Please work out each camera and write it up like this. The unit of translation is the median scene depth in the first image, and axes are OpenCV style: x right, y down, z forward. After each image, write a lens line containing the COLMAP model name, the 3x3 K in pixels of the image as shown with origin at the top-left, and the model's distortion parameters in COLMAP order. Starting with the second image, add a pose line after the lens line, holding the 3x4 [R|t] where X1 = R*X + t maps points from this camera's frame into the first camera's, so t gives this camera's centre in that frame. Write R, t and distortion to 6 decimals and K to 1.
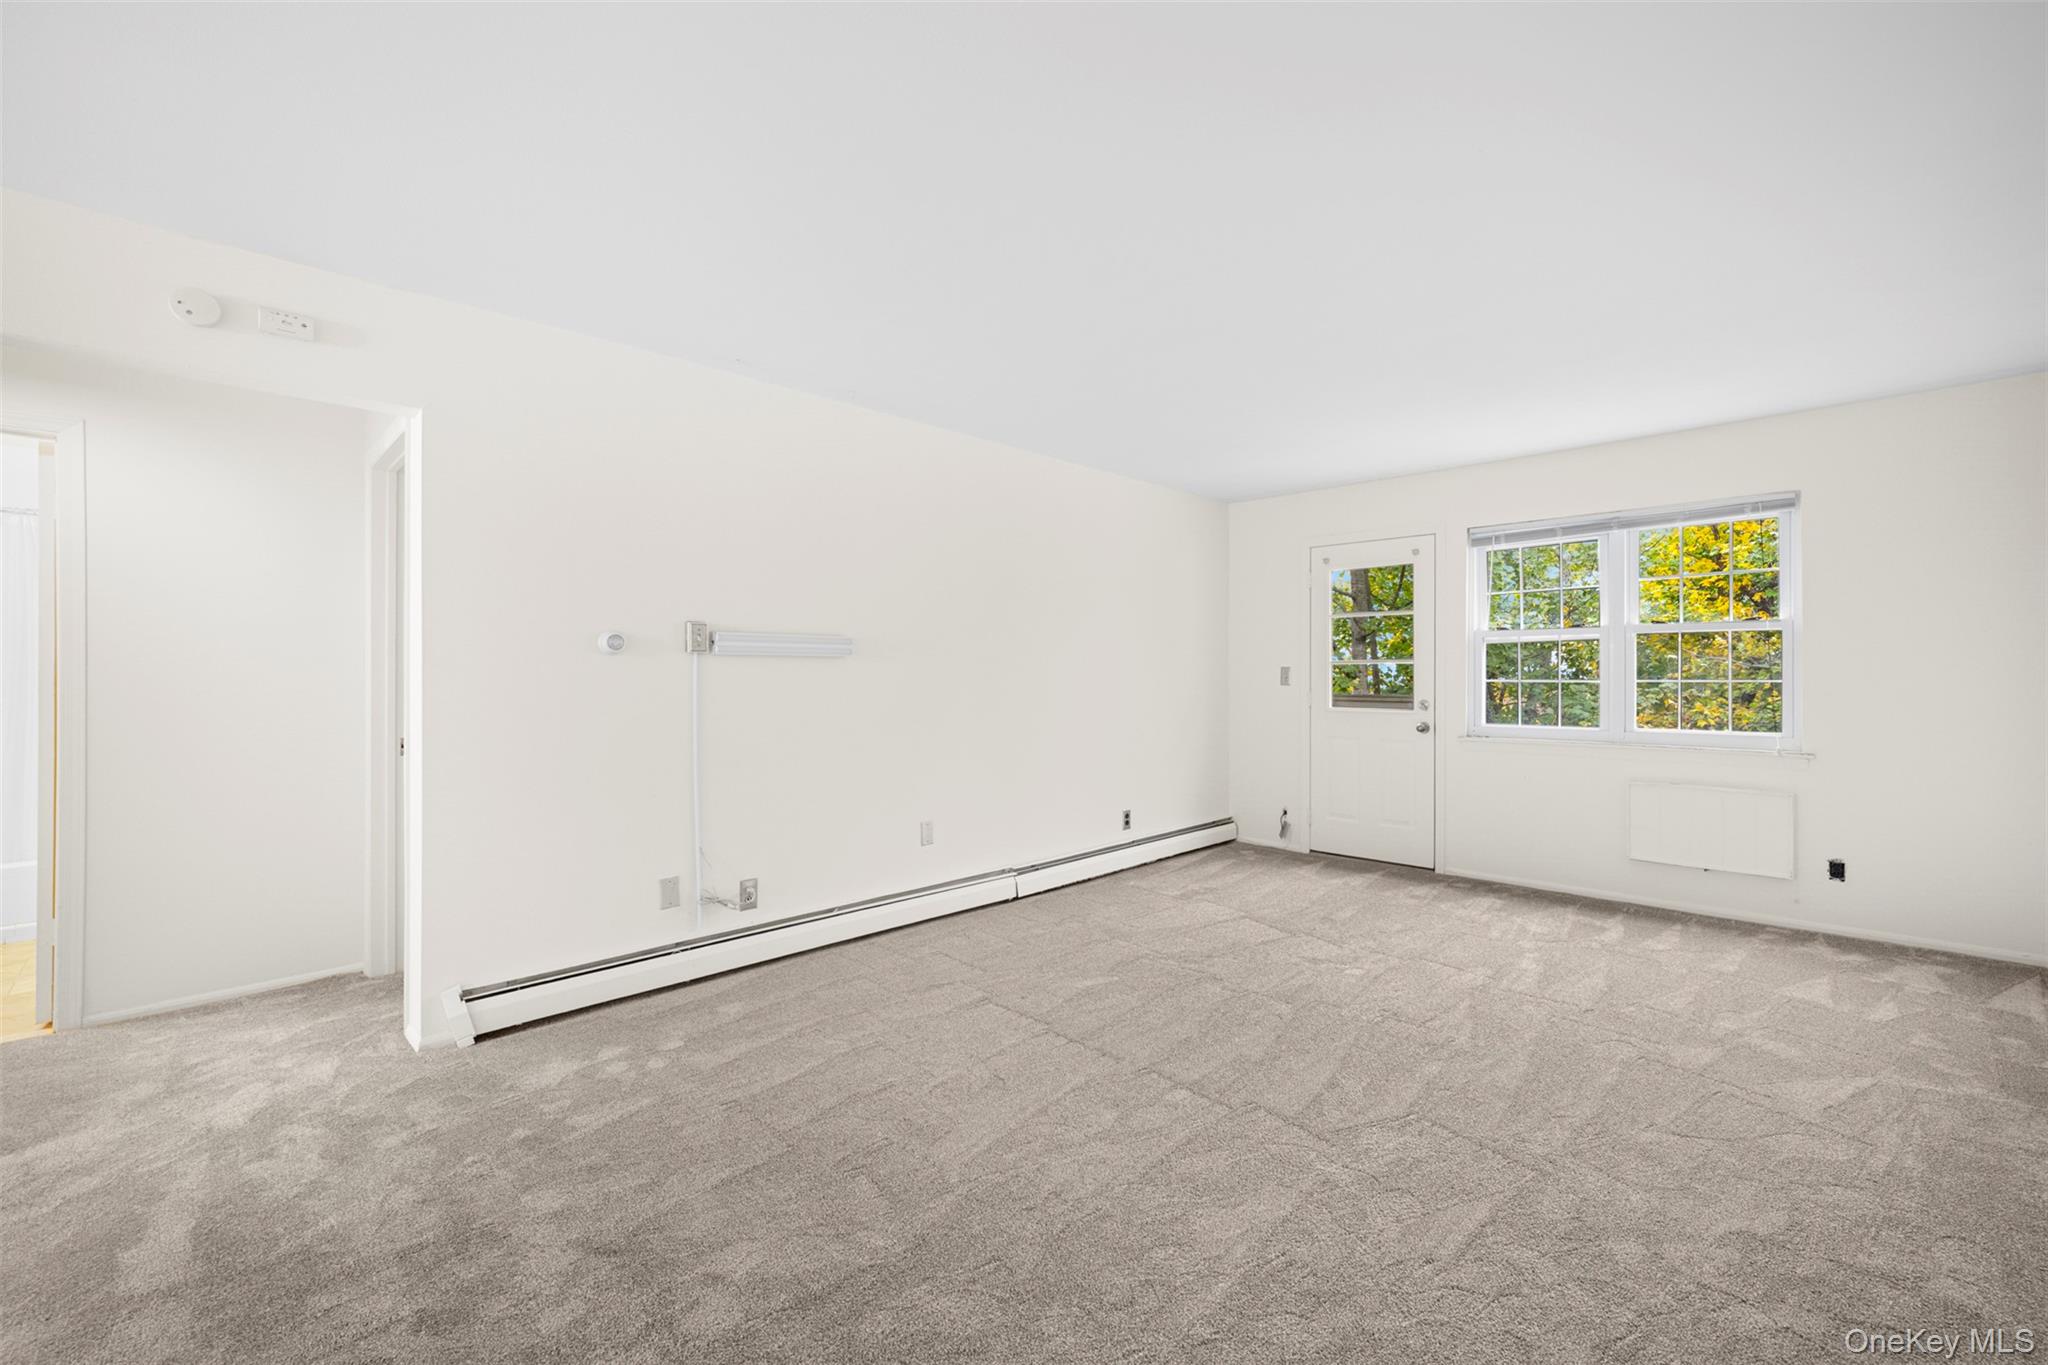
lens RADIAL K [[857.4, 0, 1072.2], [0, 857.4, 667.3], [0, 0, 1]] dist [0.001312, 0.000505]
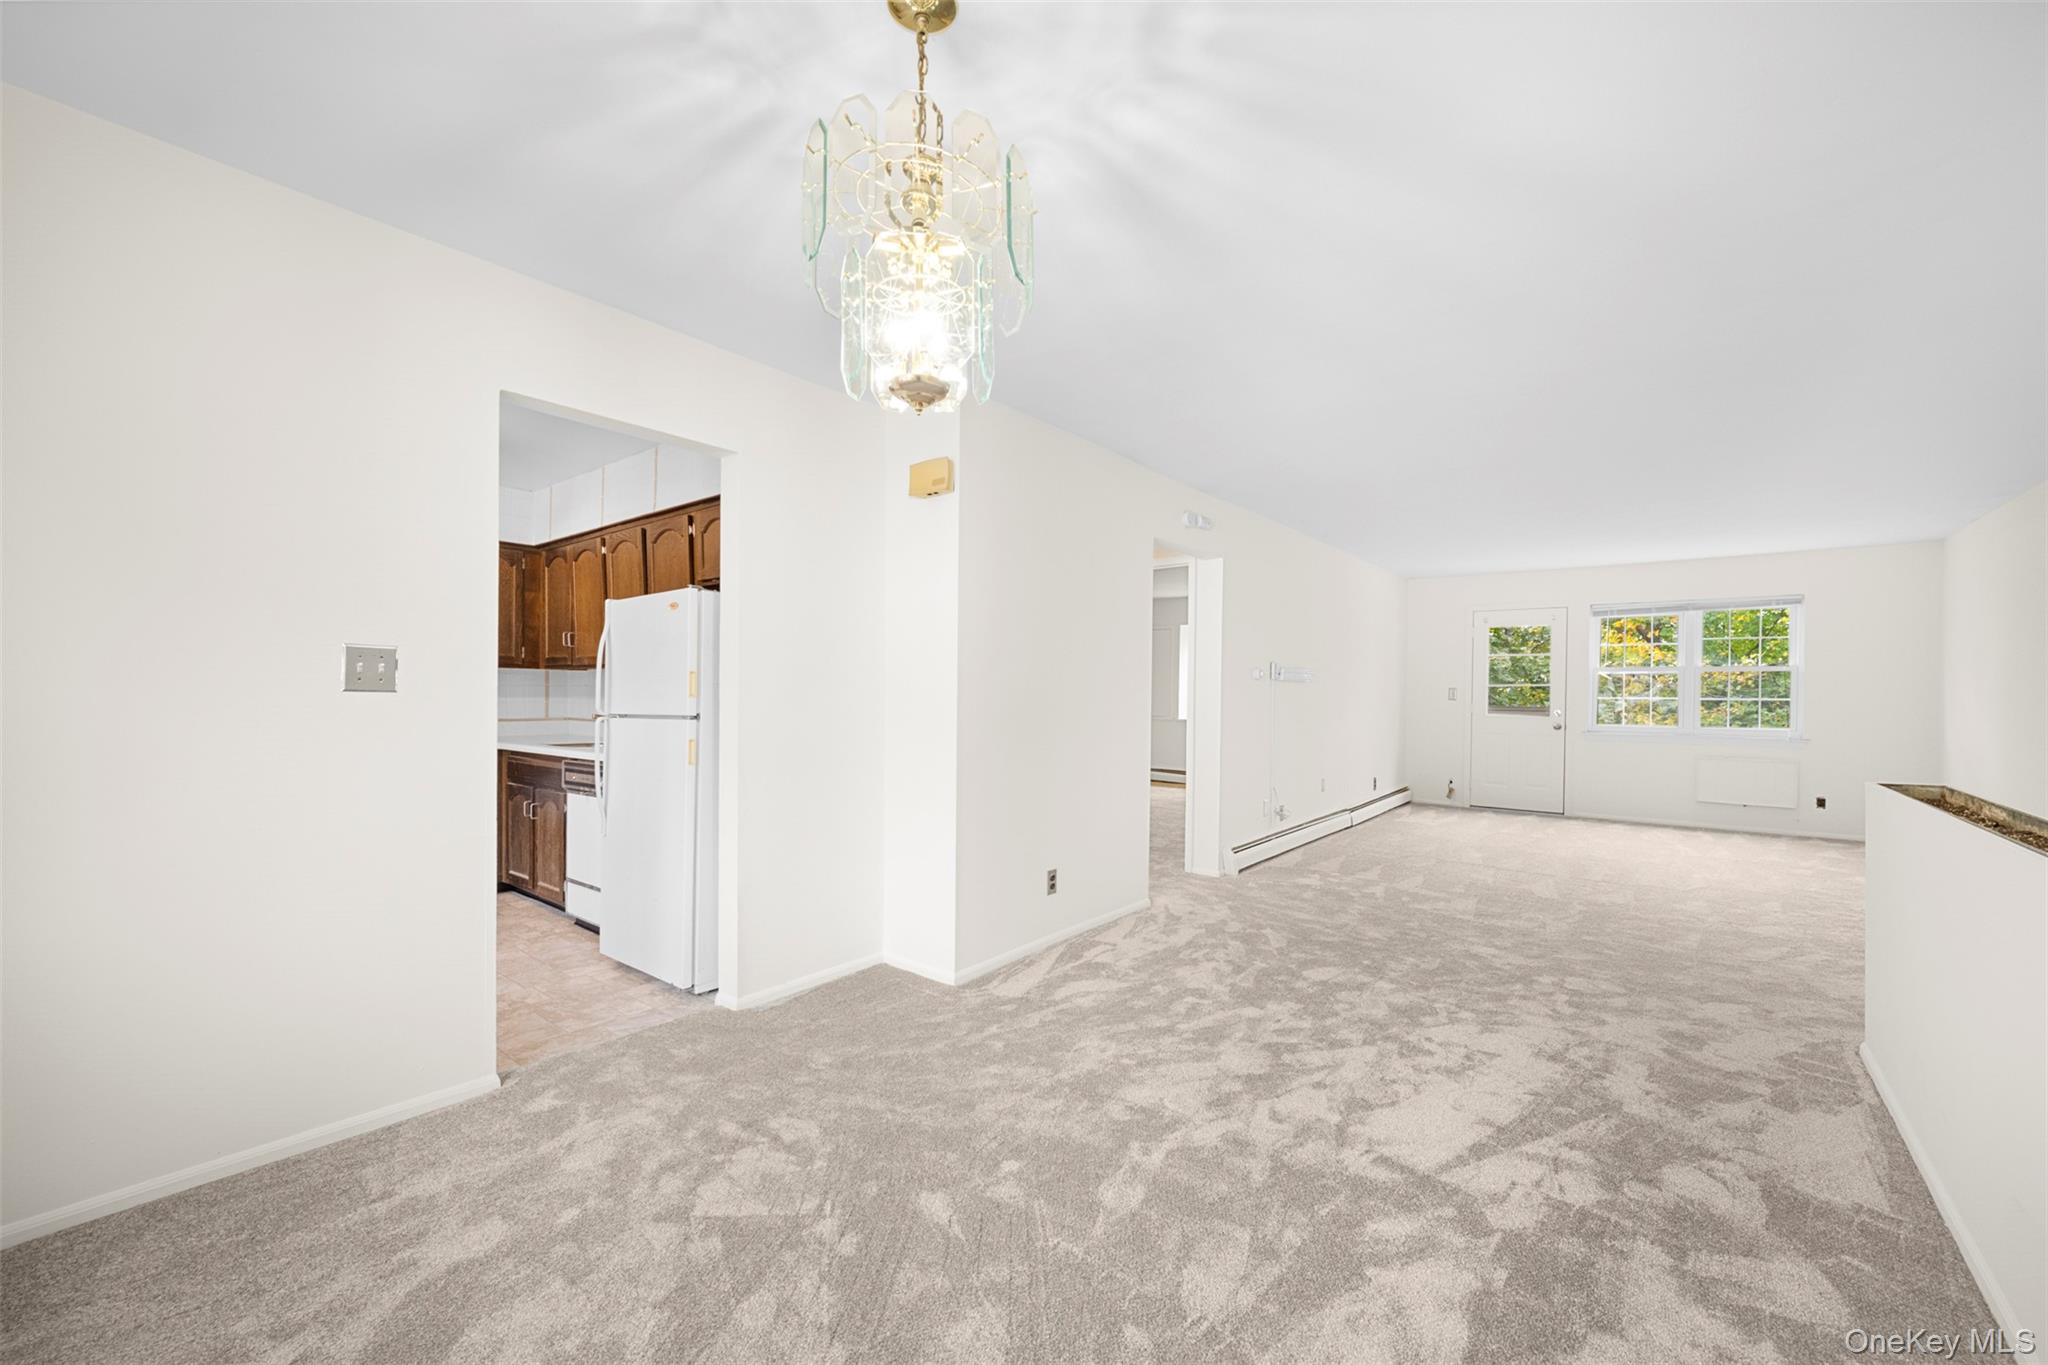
lens RADIAL K [[823.7, 0, 1017.5], [0, 823.7, 694.5], [0, 0, 1]] dist [0.000524, 0.000104]
pose [[0.996740, 0.010085, 0.080043, -0.942594], [-0.011412, 0.999805, 0.016140, -0.005054], [-0.079864, -0.017001, 0.996661, -0.603586]]
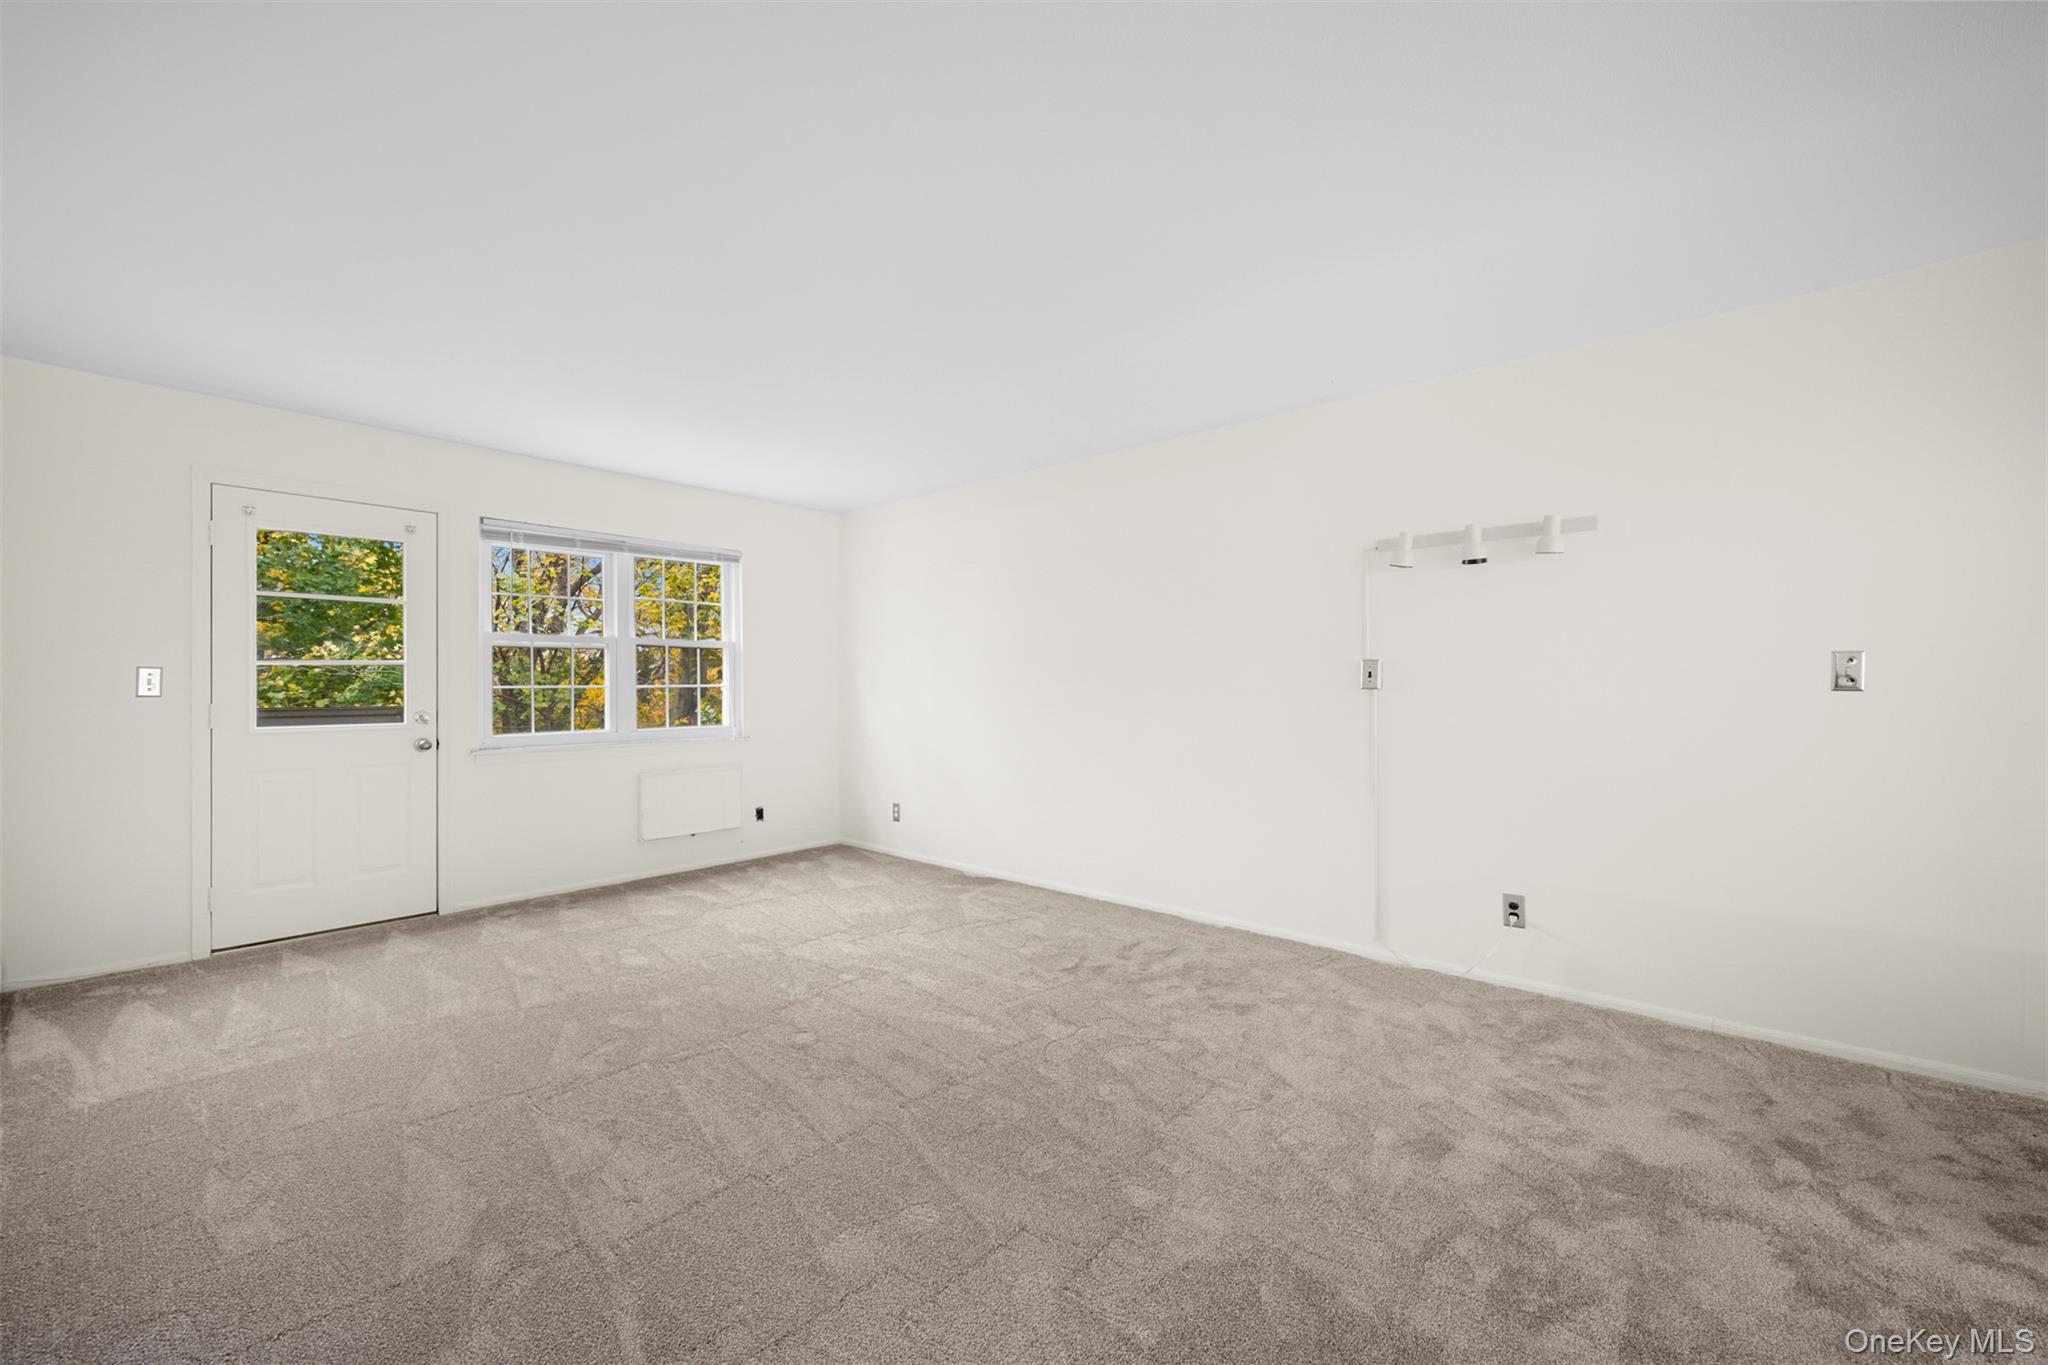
lens RADIAL K [[815.9, 0, 1024.6], [0, 815.9, 673.5], [0, 0, 1]] dist [0.000511, 0.000155]
pose [[-0.042742, 0.013650, 0.998993, -0.514817], [-0.009240, 0.999859, -0.014057, 0.009976], [-0.999043, -0.009832, -0.042610, 0.585762]]
